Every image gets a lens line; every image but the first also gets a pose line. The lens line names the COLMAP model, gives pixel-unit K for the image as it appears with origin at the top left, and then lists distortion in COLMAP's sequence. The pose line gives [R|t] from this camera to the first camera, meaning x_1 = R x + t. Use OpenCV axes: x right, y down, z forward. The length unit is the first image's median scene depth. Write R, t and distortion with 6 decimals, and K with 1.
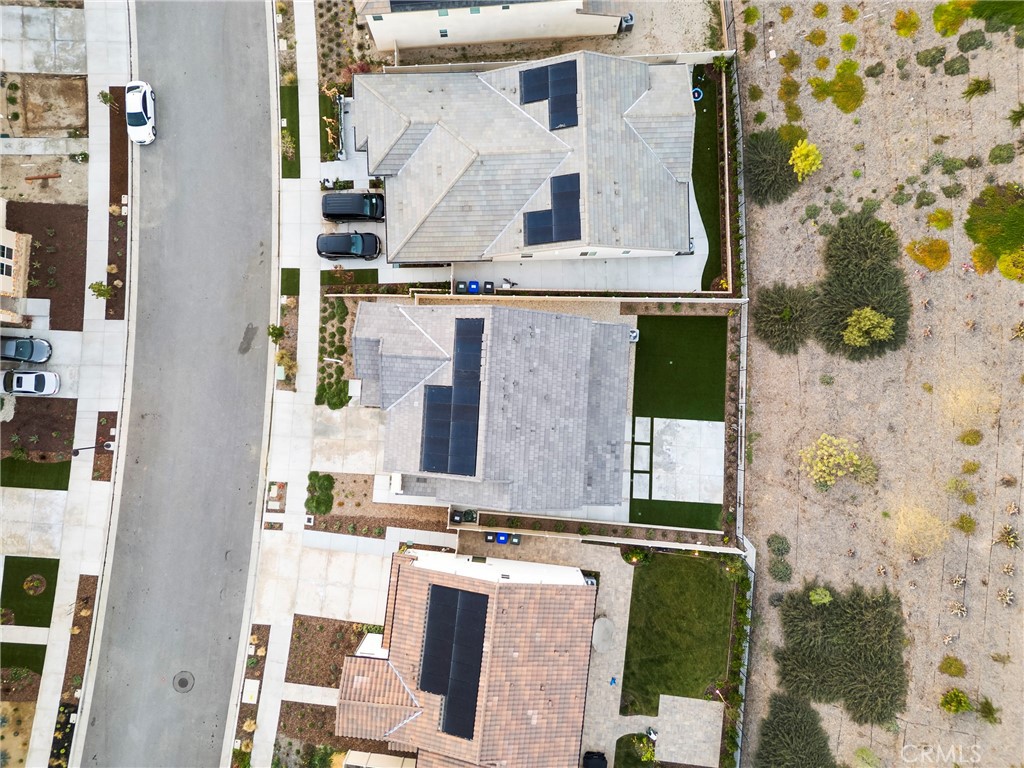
lens RADIAL K [[773.2, 0, 512.0], [0, 773.2, 384.0], [0, 0, 1]] dist [0.092063, -0.093790]
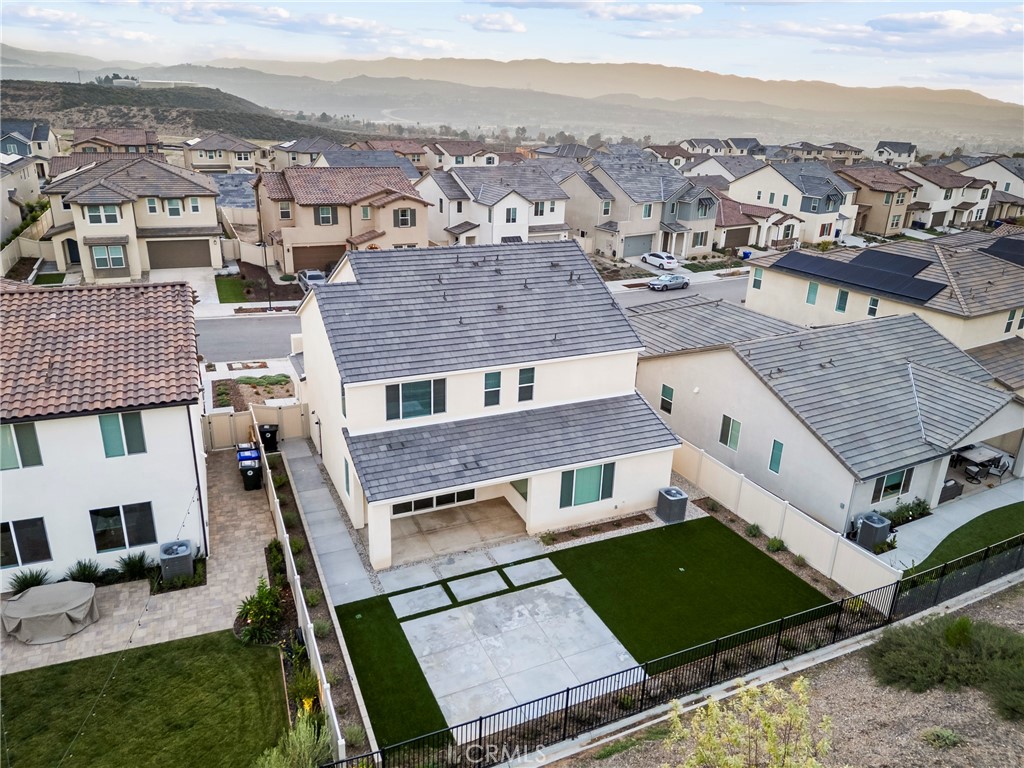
lens RADIAL K [[773.2, 0, 512.0], [0, 773.2, 384.0], [0, 0, 1]] dist [0.092063, -0.093790]
pose [[0.464139, 0.312064, -0.828970, 0.526697], [-0.885722, 0.154587, -0.437721, 0.263092], [-0.008449, 0.937400, 0.348151, 0.725196]]
